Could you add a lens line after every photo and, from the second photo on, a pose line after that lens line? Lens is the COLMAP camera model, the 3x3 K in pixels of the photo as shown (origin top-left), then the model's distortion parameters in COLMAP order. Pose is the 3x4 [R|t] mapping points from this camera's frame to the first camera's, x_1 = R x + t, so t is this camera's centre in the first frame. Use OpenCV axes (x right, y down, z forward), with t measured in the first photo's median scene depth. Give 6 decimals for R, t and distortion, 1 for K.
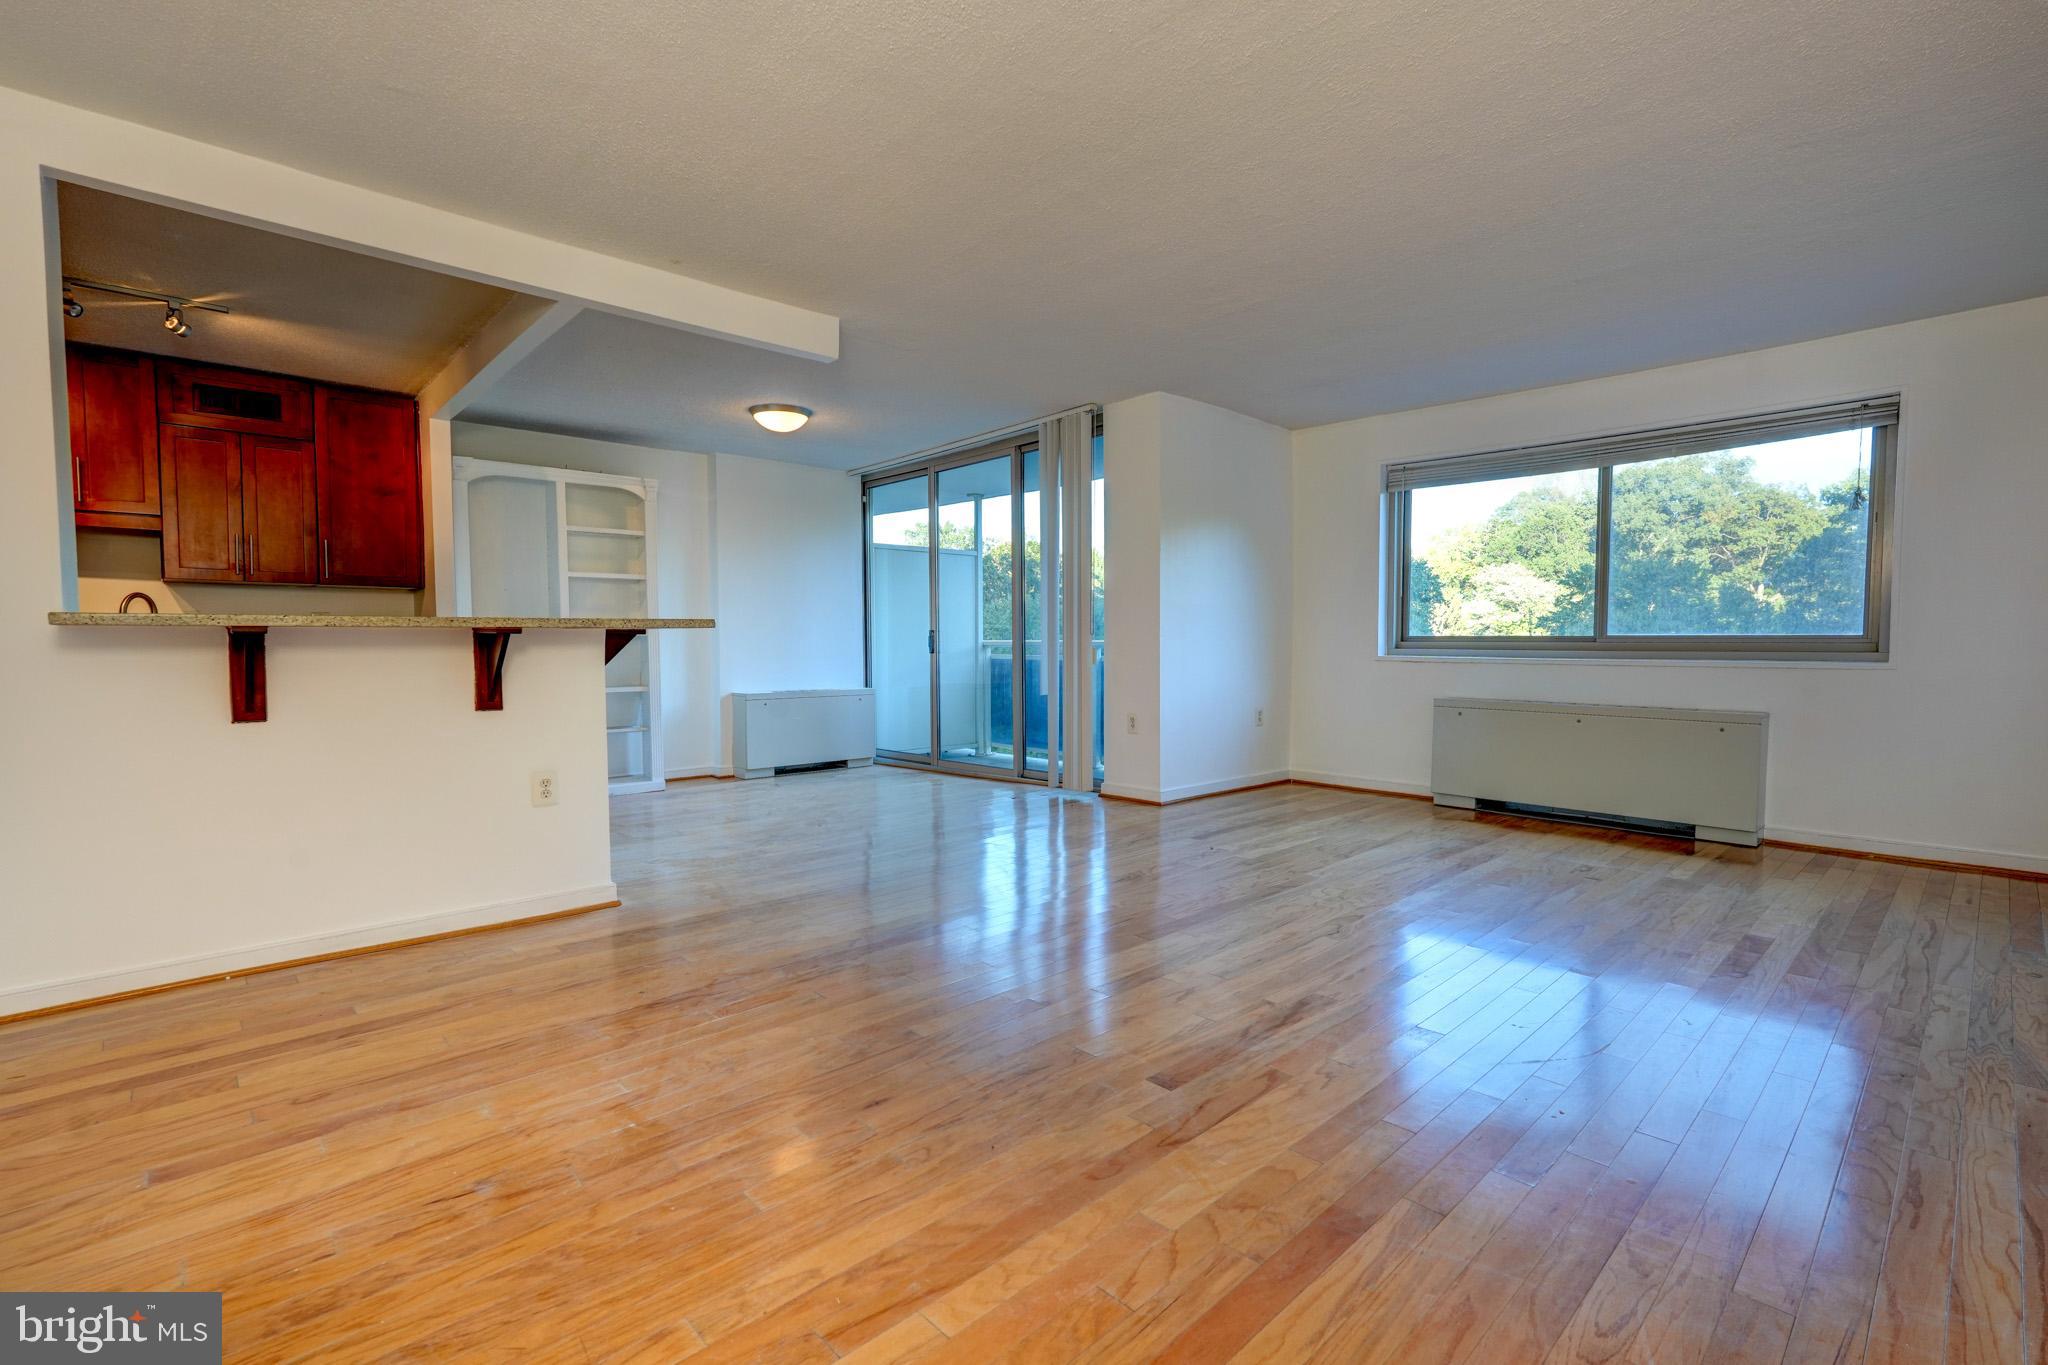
lens RADIAL K [[923.9, 0, 1024.0], [0, 923.9, 682.5], [0, 0, 1]] dist [-0.013450, 0.009387]
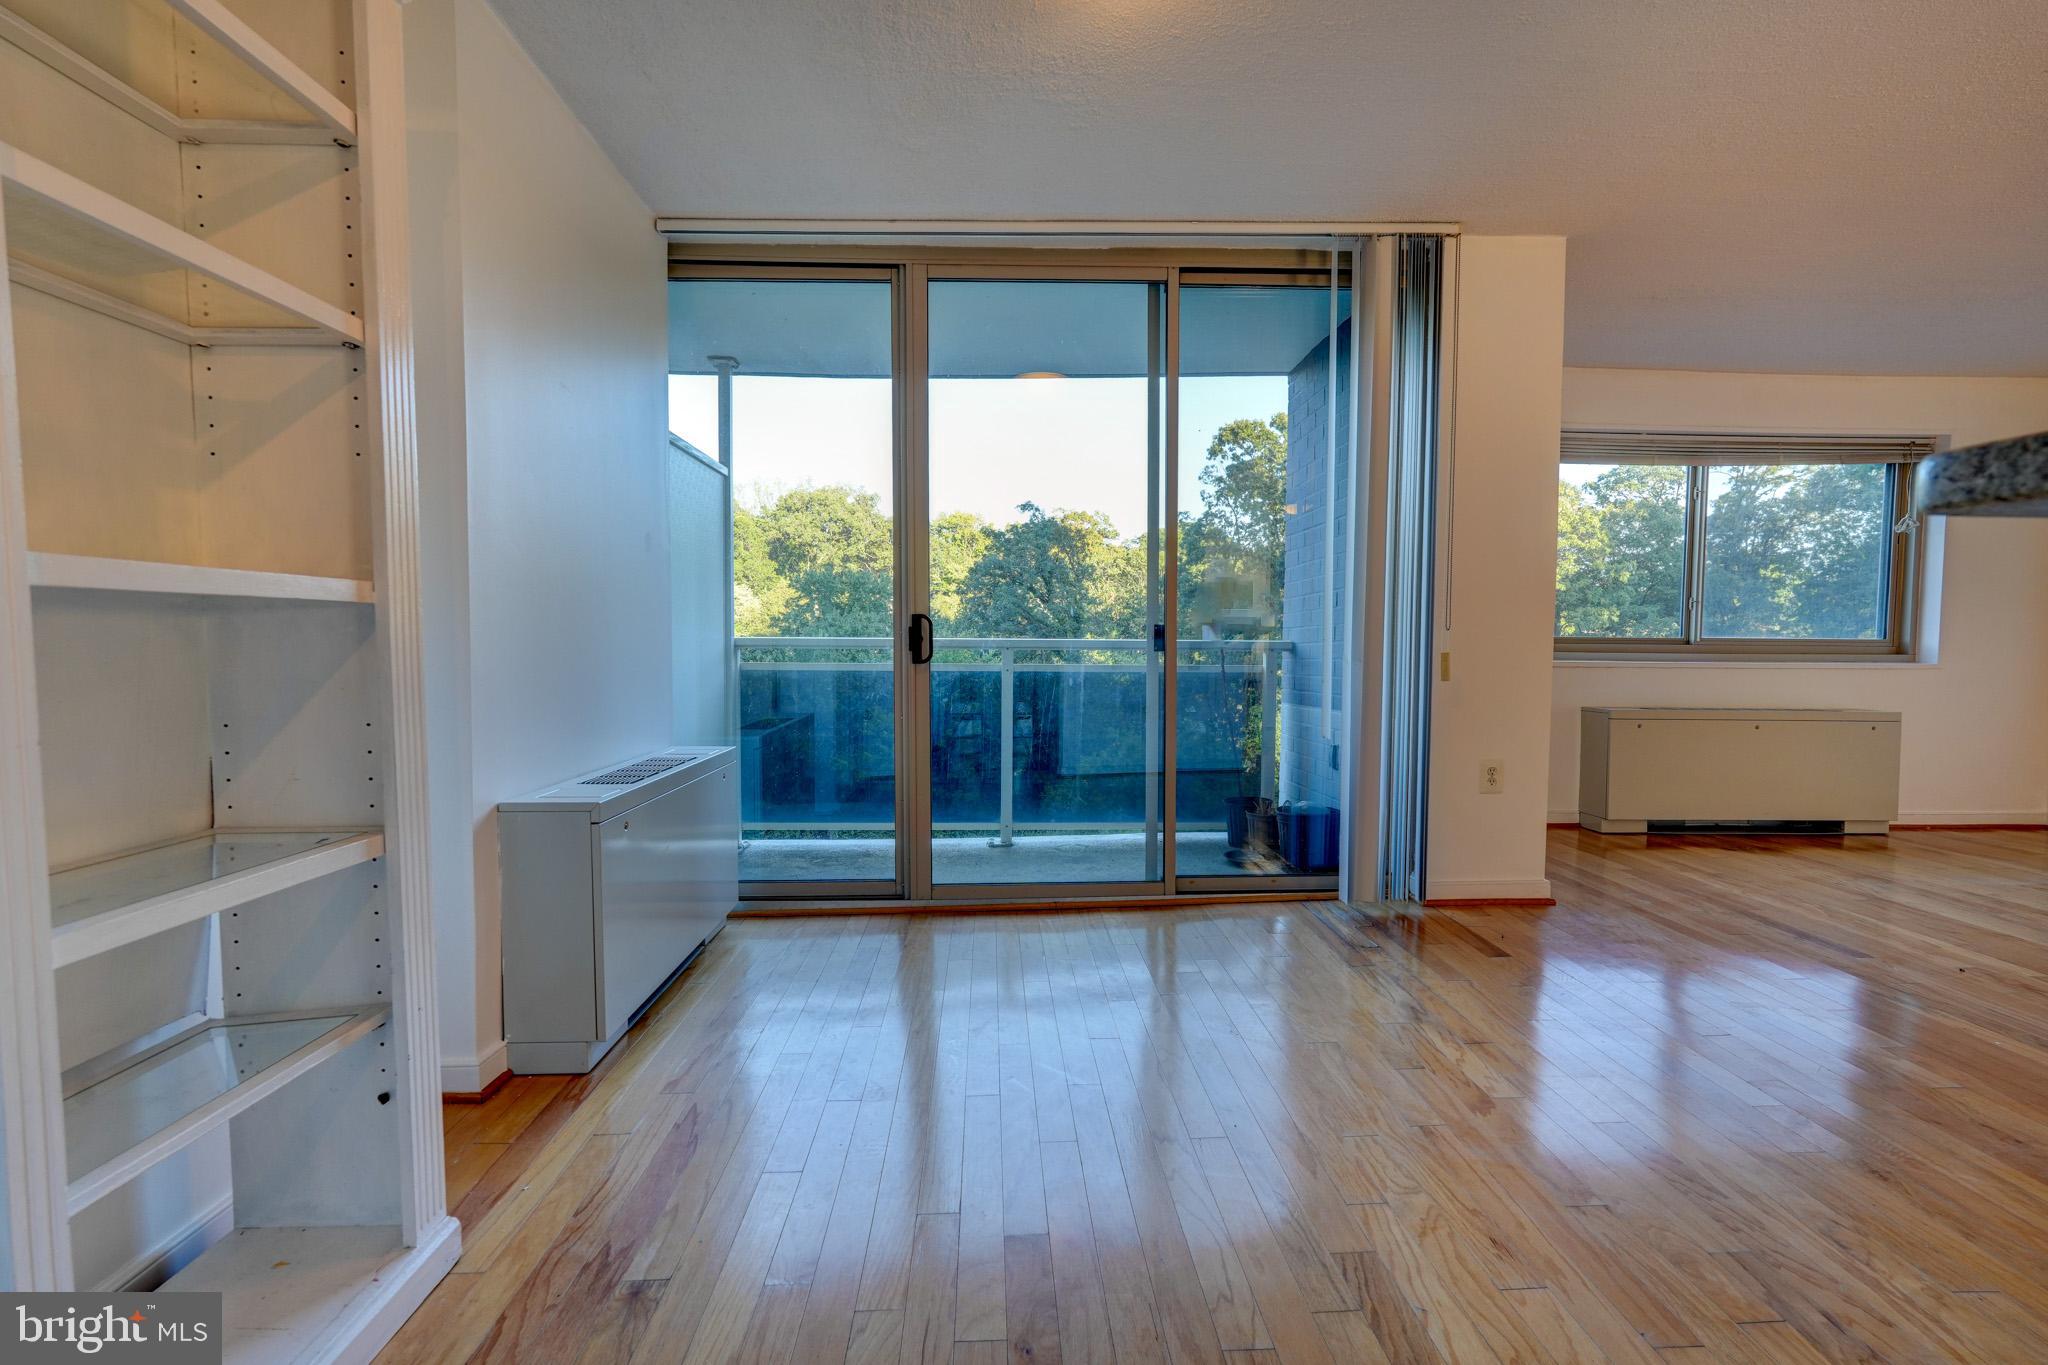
lens RADIAL K [[910.7, 0, 1026.6], [0, 910.7, 684.3], [0, 0, 1]] dist [-0.011854, 0.006983]
pose [[0.656119, -0.030837, 0.754027, -0.691921], [0.026726, 0.999488, 0.017619, -0.045239], [-0.754184, 0.008592, 0.656607, 1.092616]]
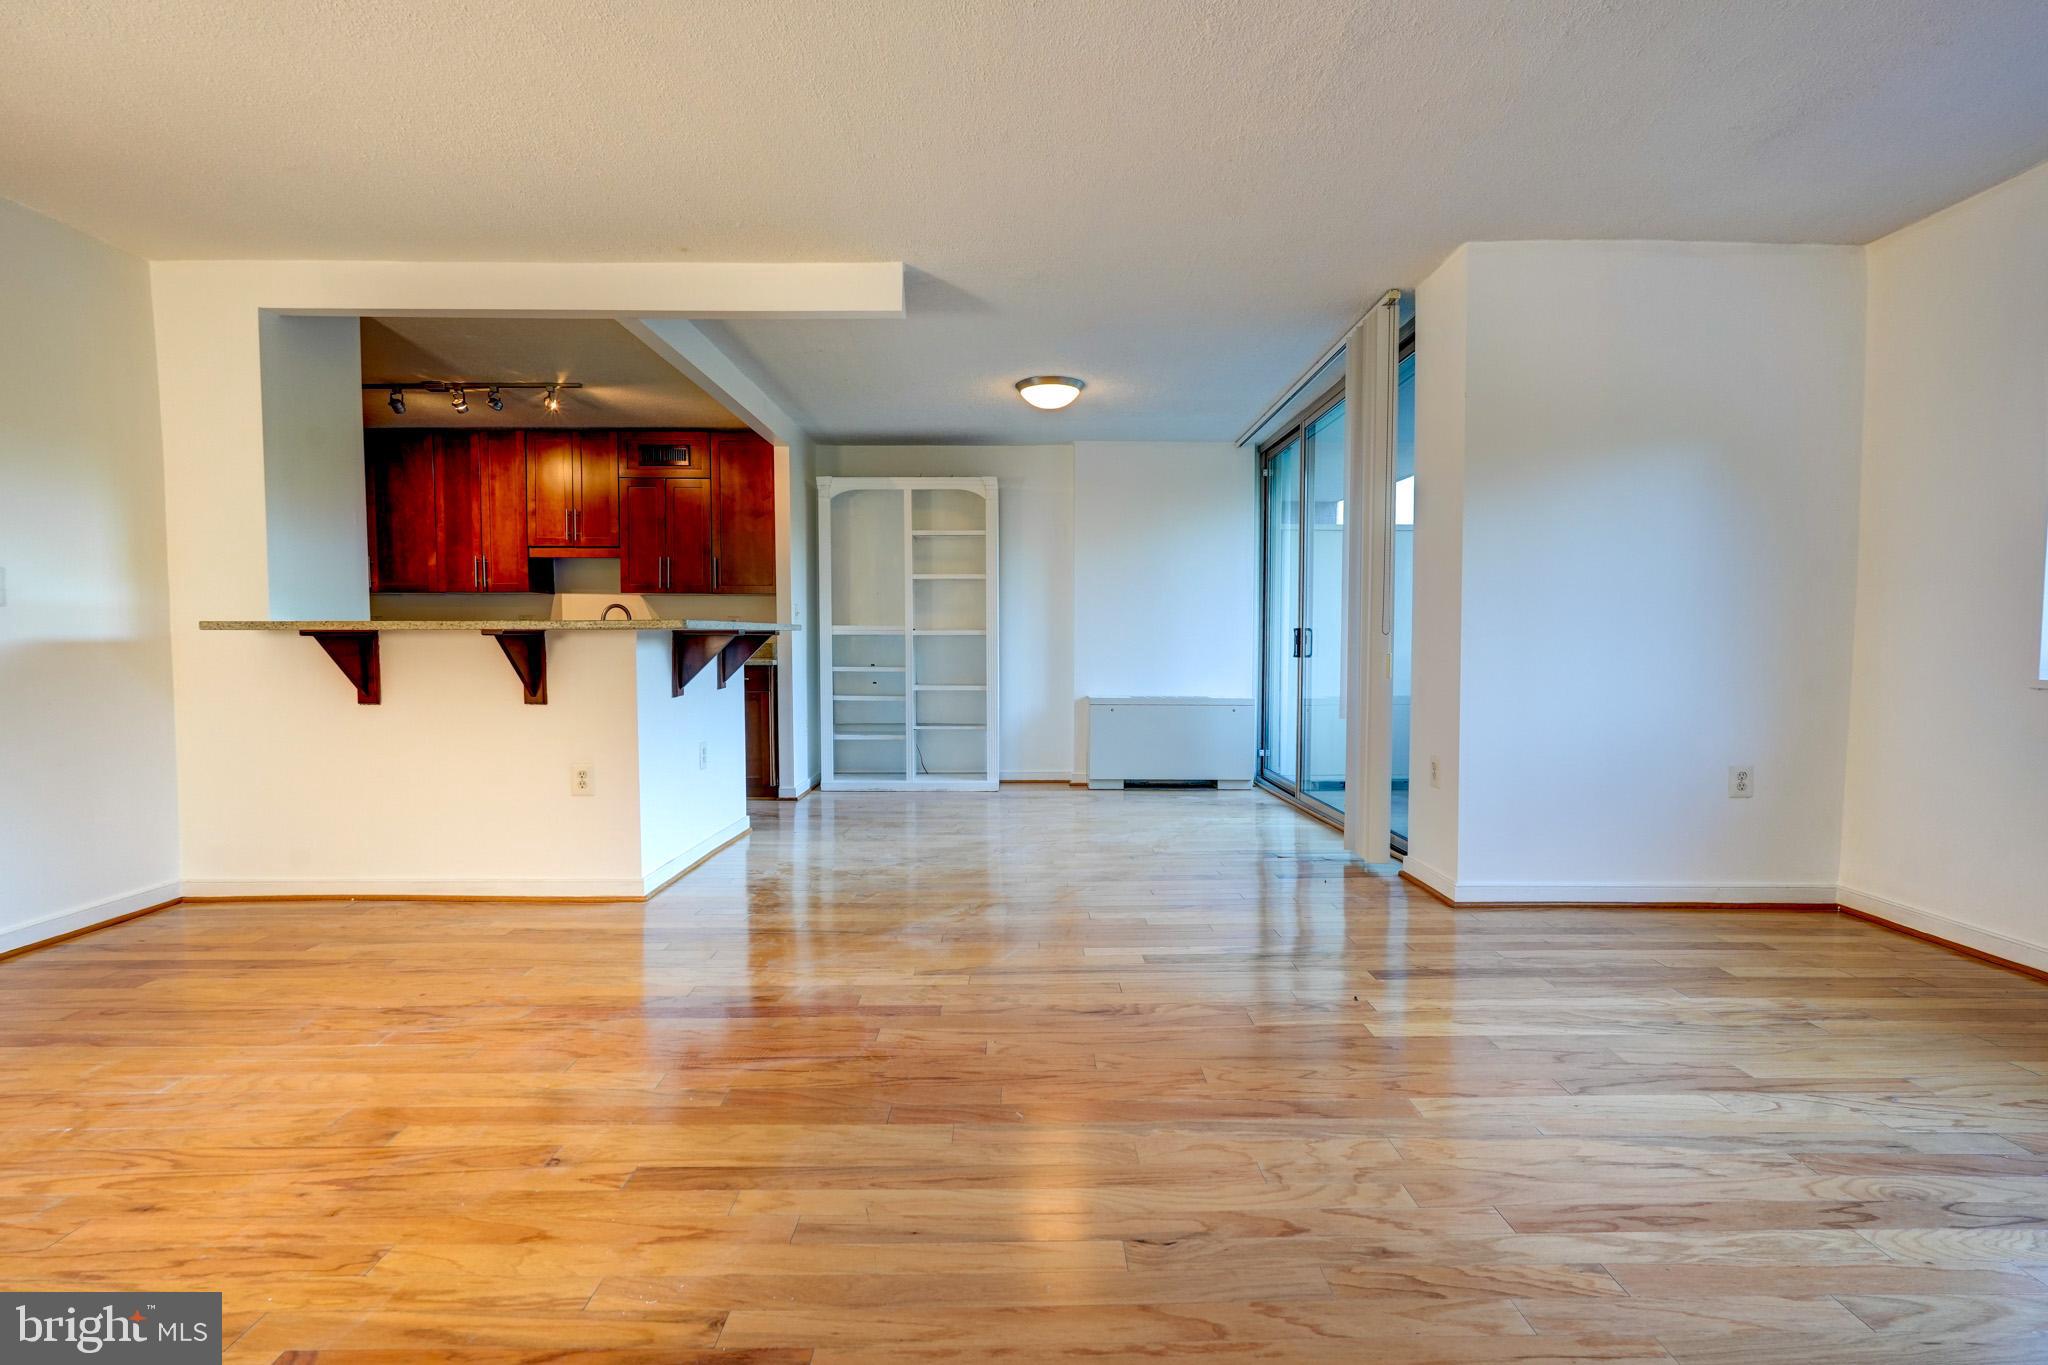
lens RADIAL K [[926.7, 0, 1024.0], [0, 926.7, 682.5], [0, 0, 1]] dist [-0.004232, 0.000923]
pose [[0.732731, 0.034119, -0.679663, 0.447219], [-0.032602, 0.999356, 0.015021, -0.023076], [0.679737, 0.011152, 0.733371, 0.431107]]
